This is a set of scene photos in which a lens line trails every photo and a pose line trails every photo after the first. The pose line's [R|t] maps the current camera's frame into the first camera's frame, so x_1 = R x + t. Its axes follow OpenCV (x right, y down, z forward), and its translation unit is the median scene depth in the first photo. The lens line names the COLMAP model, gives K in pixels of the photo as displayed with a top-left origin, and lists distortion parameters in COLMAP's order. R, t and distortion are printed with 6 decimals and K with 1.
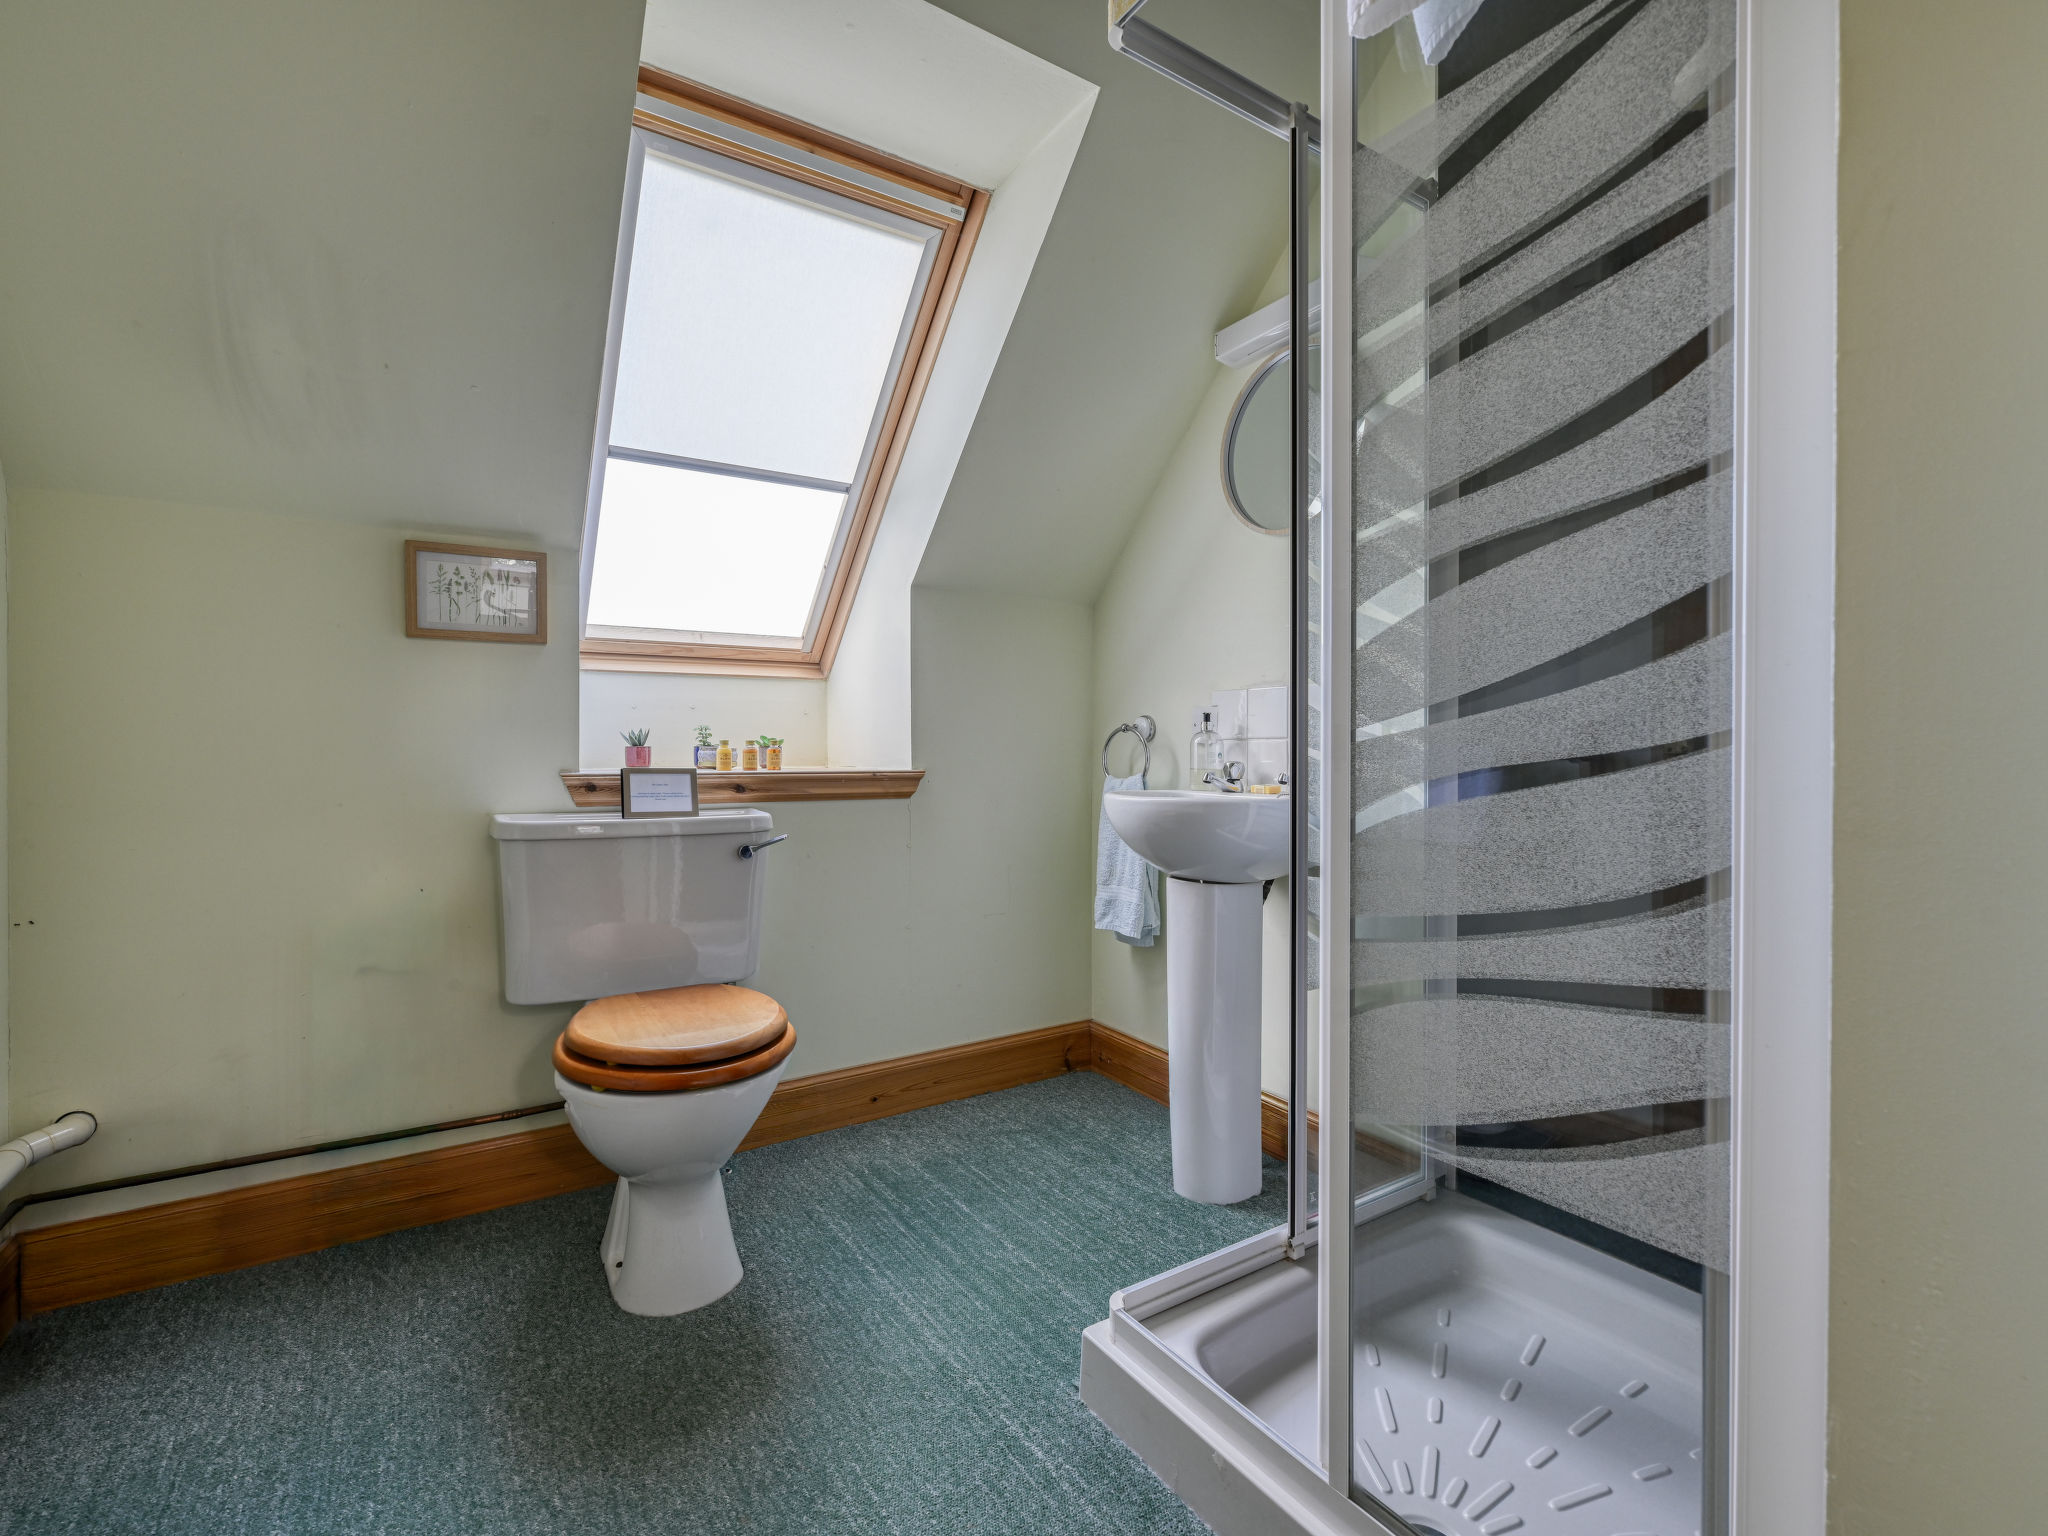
lens RADIAL K [[888.7, 0, 1019.3], [0, 888.7, 757.9], [0, 0, 1]] dist [-0.000799, 0.000340]
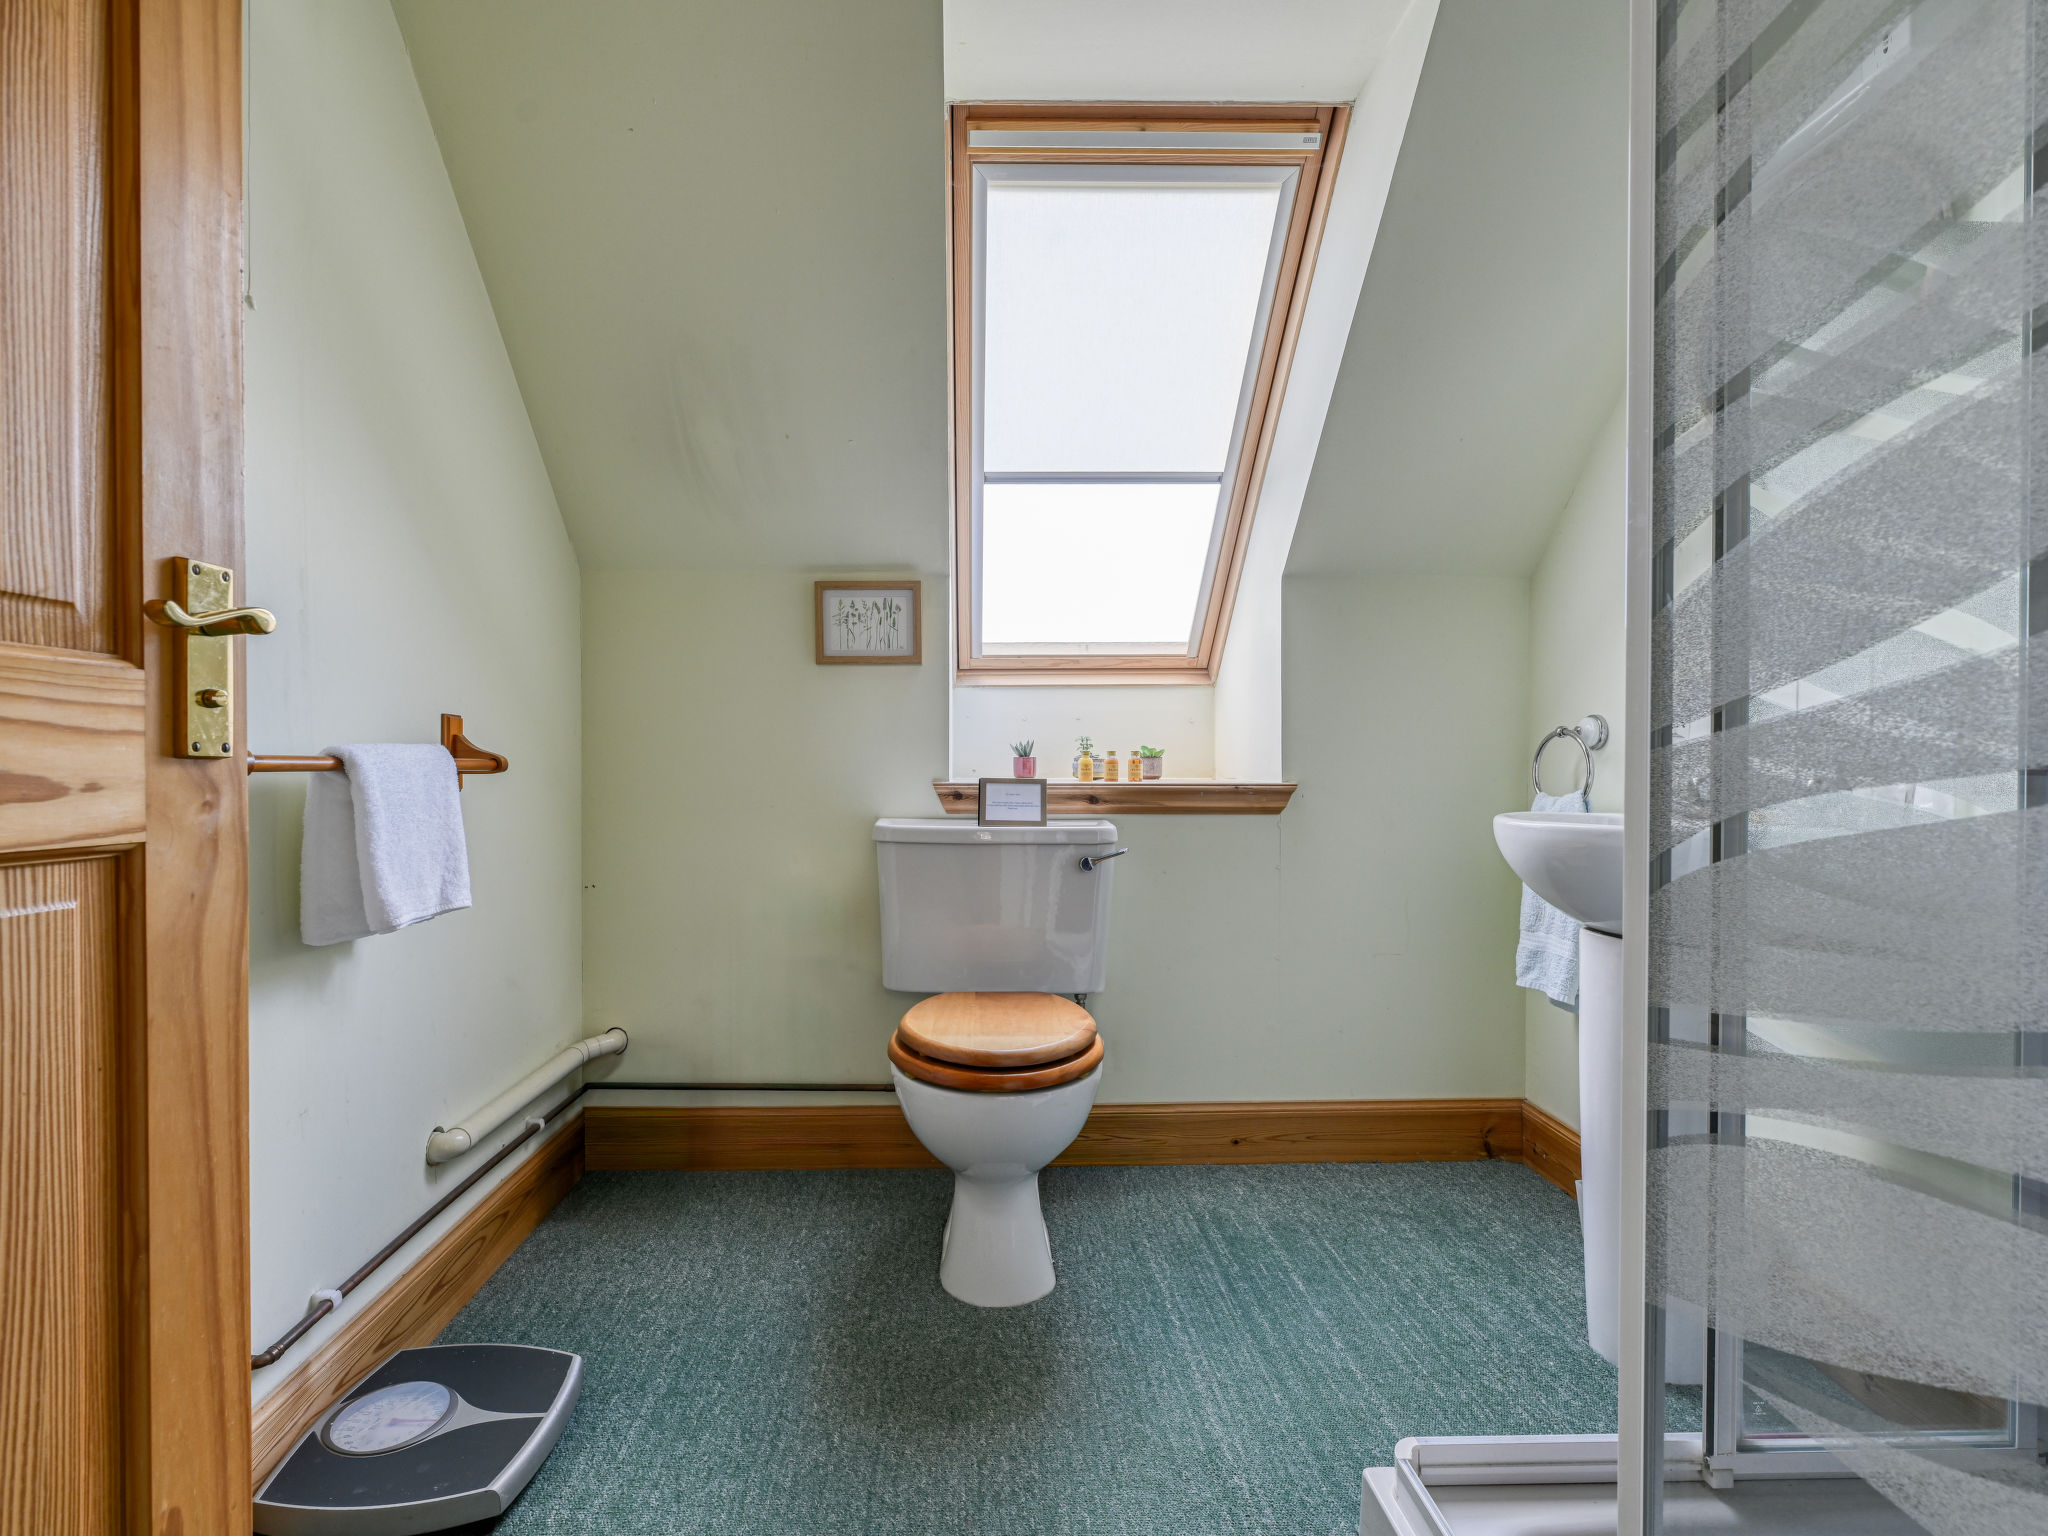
lens RADIAL K [[938.0, 0, 1013.1], [0, 938.0, 773.5], [0, 0, 1]] dist [-0.000548, 0.000432]
pose [[0.861134, 0.006088, -0.508342, 0.155433], [-0.003351, 0.999975, 0.006299, -0.001014], [0.508367, -0.003720, 0.861132, 0.063320]]
